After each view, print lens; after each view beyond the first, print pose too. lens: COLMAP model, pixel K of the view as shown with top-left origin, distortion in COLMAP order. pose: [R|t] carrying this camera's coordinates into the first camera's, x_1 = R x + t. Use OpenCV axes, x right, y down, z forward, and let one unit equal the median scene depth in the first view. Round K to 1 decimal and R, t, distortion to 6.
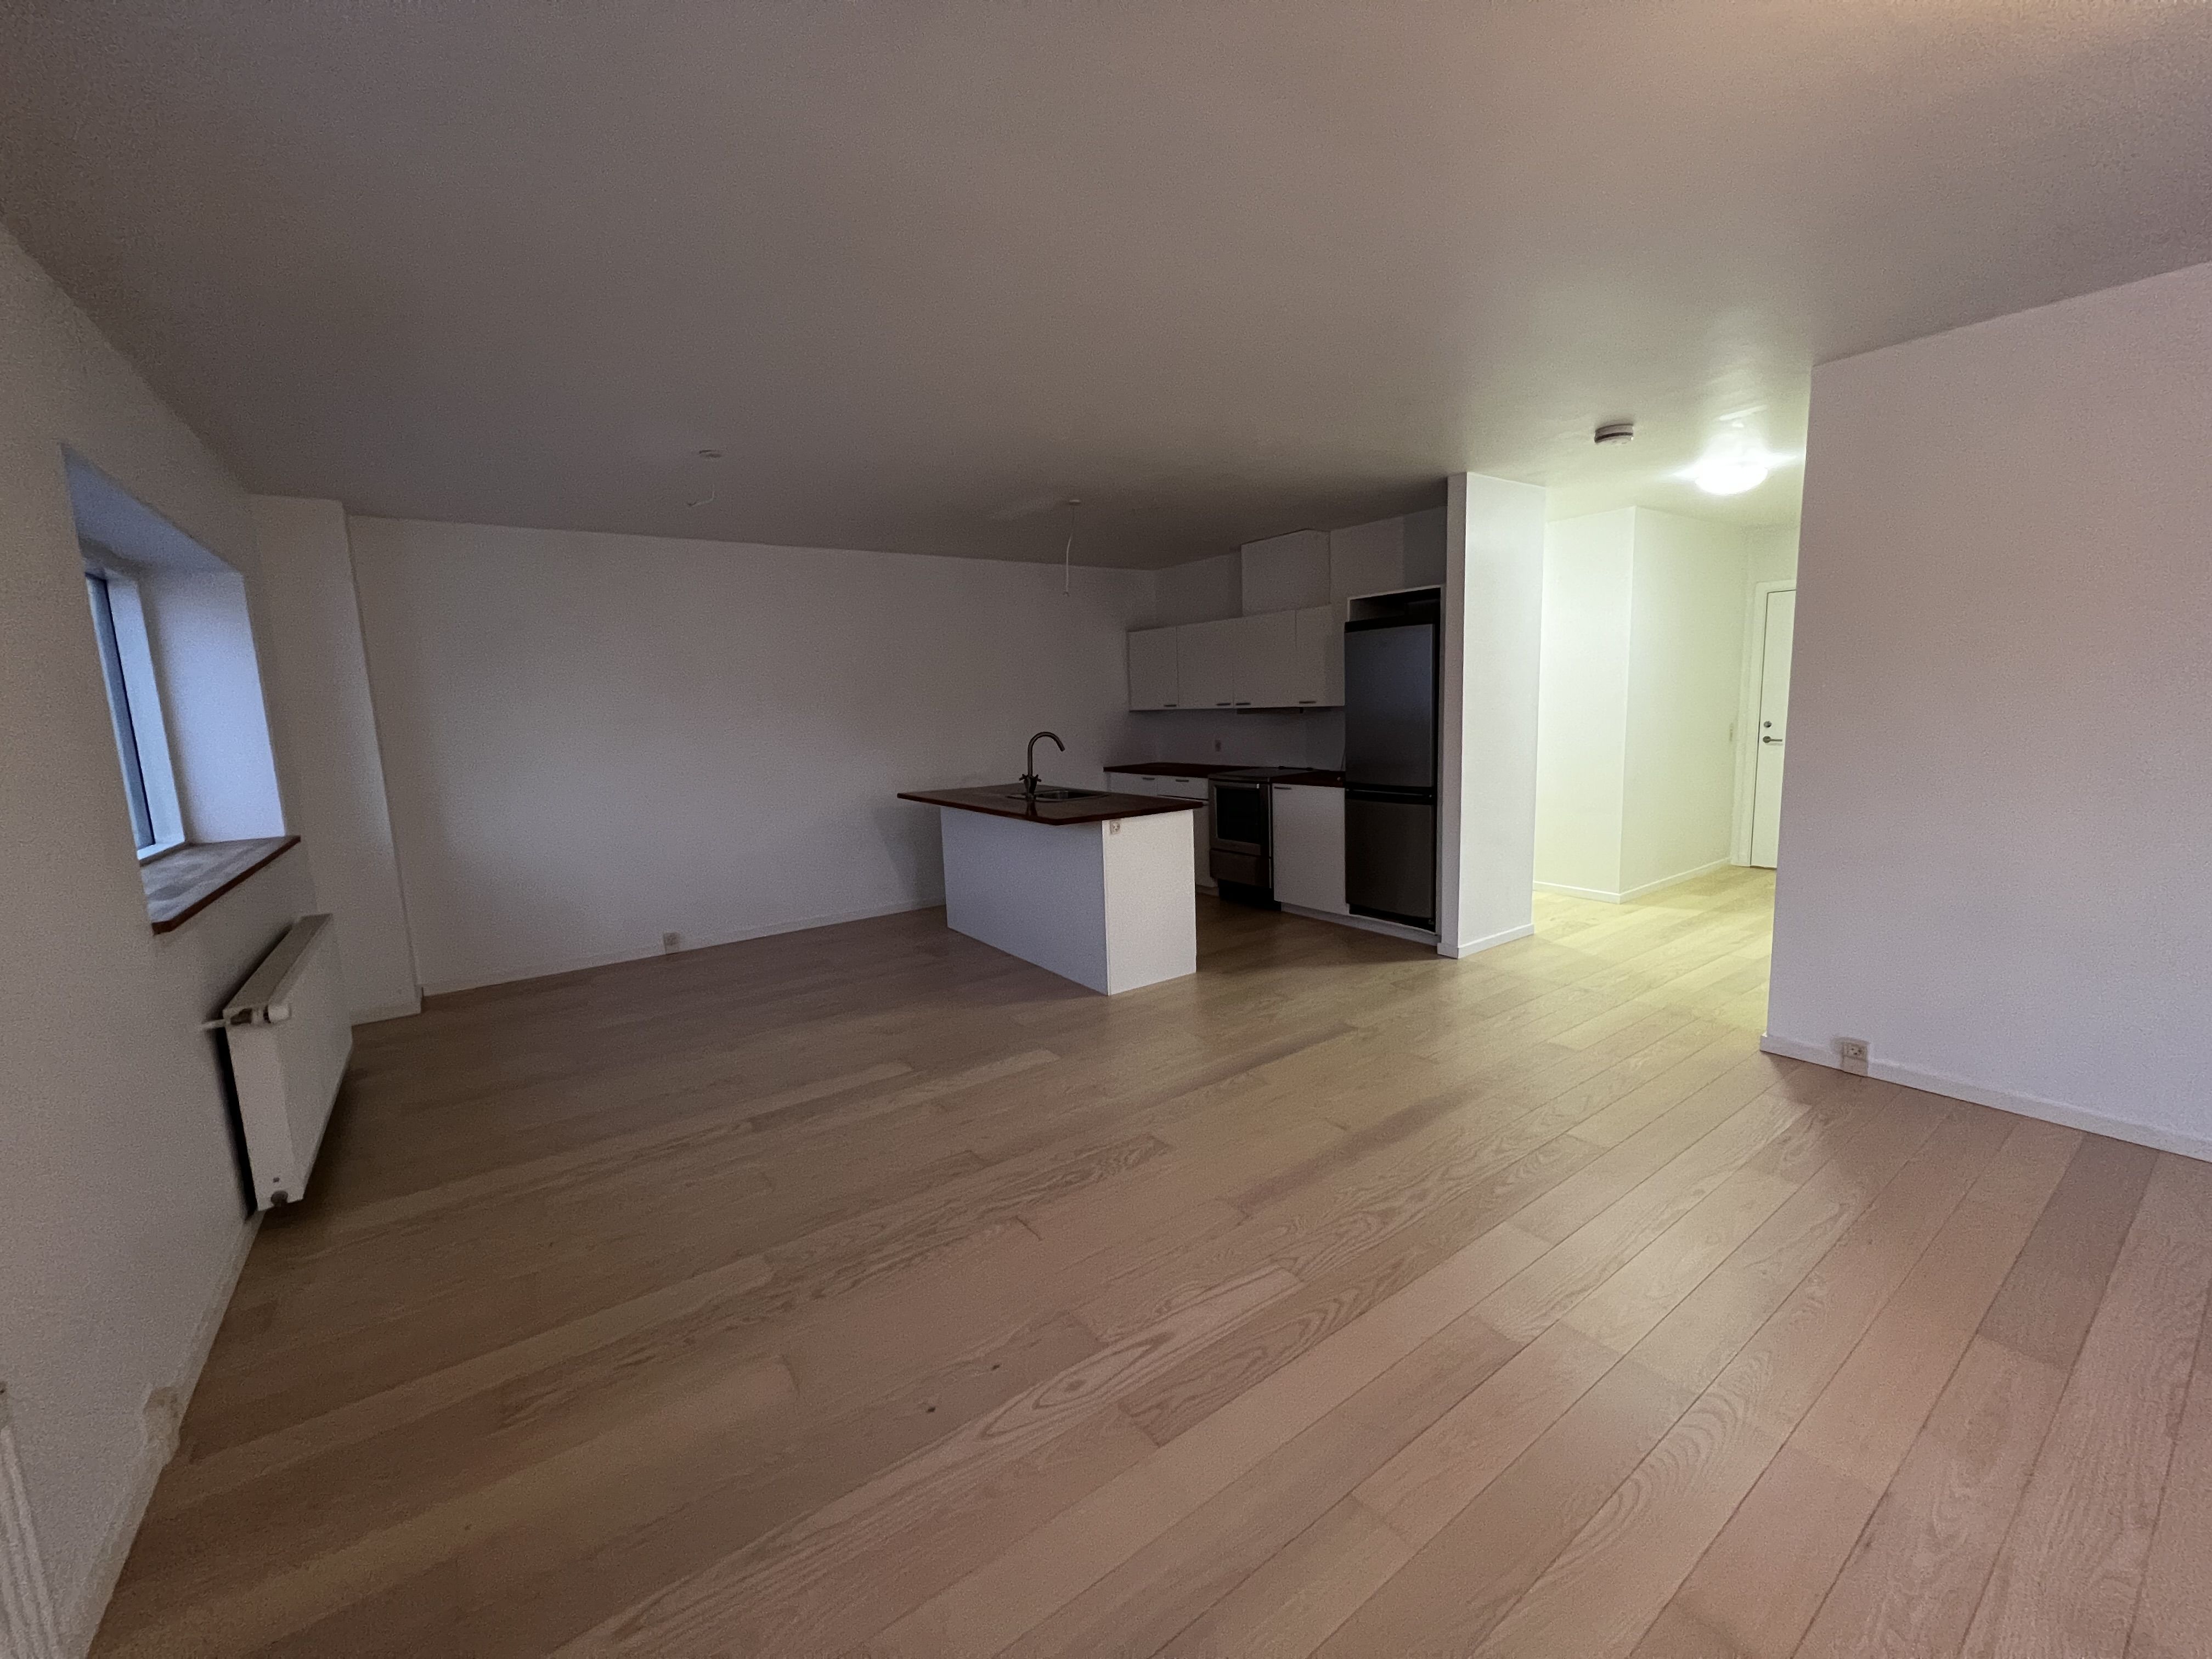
lens RADIAL K [[878.8, 0, 1099.2], [0, 878.8, 825.7], [0, 0, 1]] dist [-0.002622, -0.000241]
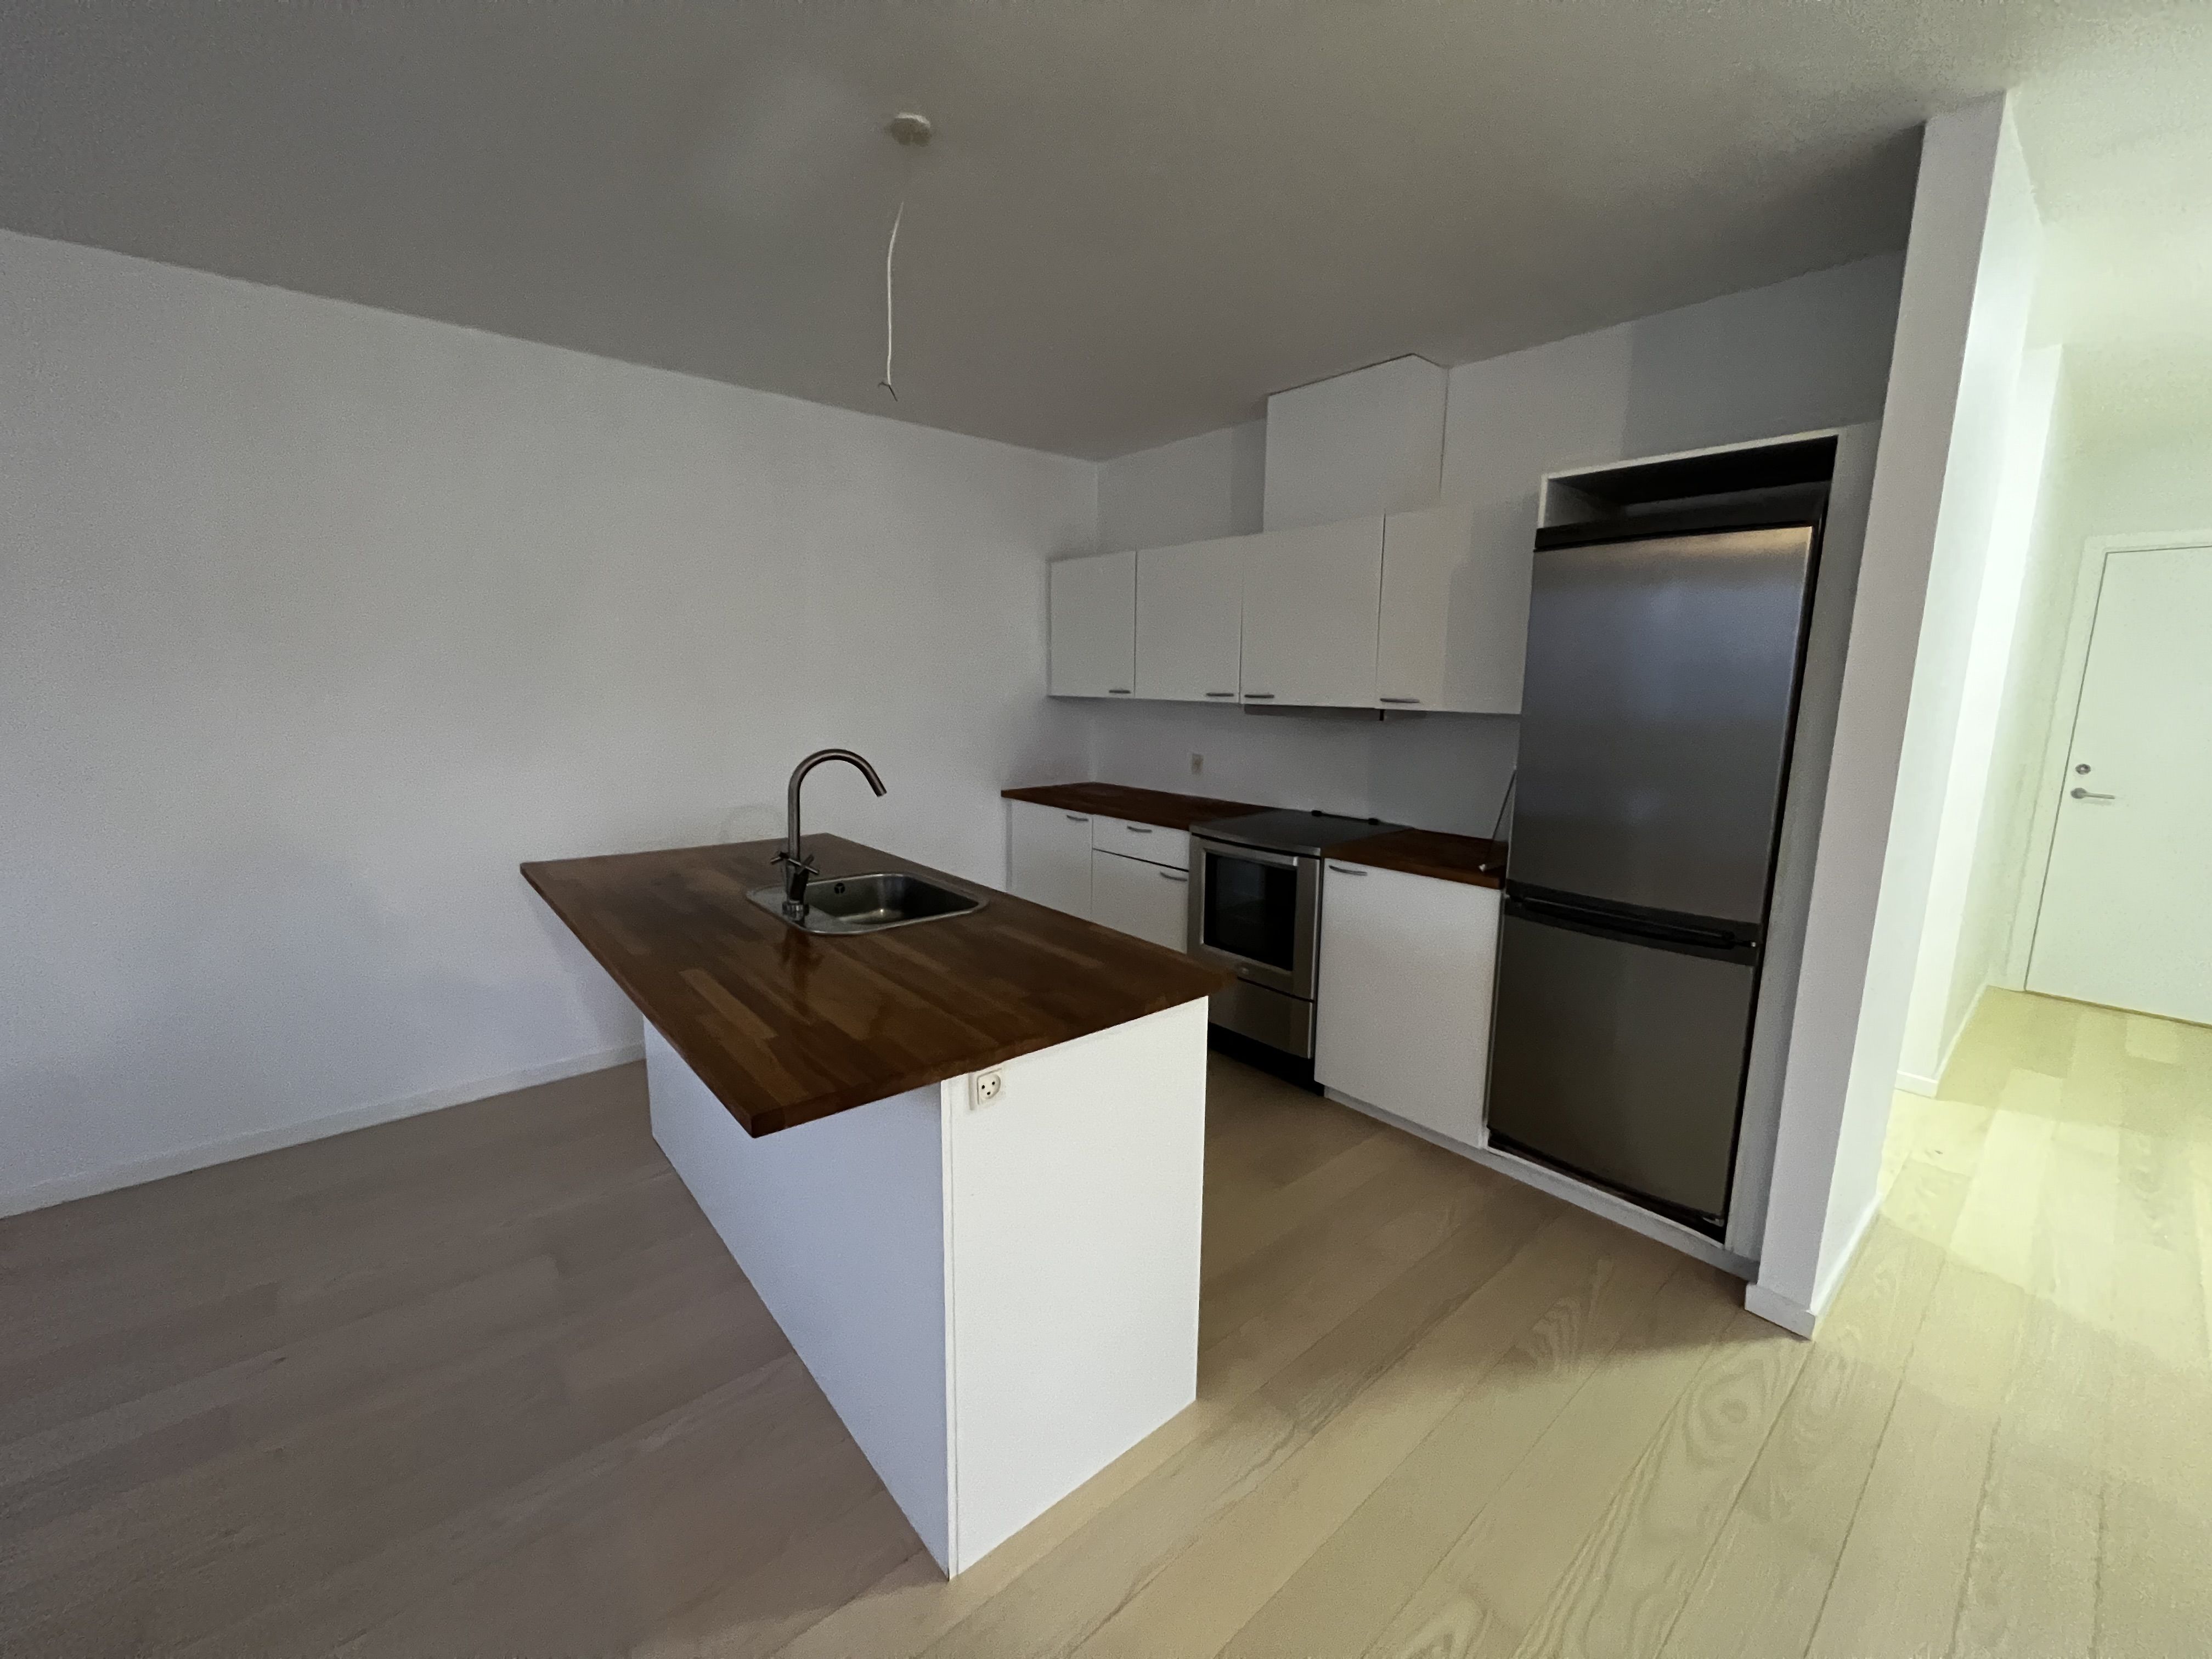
lens RADIAL K [[878.8, 0, 1096.5], [0, 878.8, 833.4], [0, 0, 1]] dist [-0.002622, -0.000241]
pose [[0.995088, 0.032339, 0.093561, 0.019225], [-0.035510, 0.998843, 0.032429, -0.075777], [-0.092404, -0.035592, 0.995085, 0.520382]]
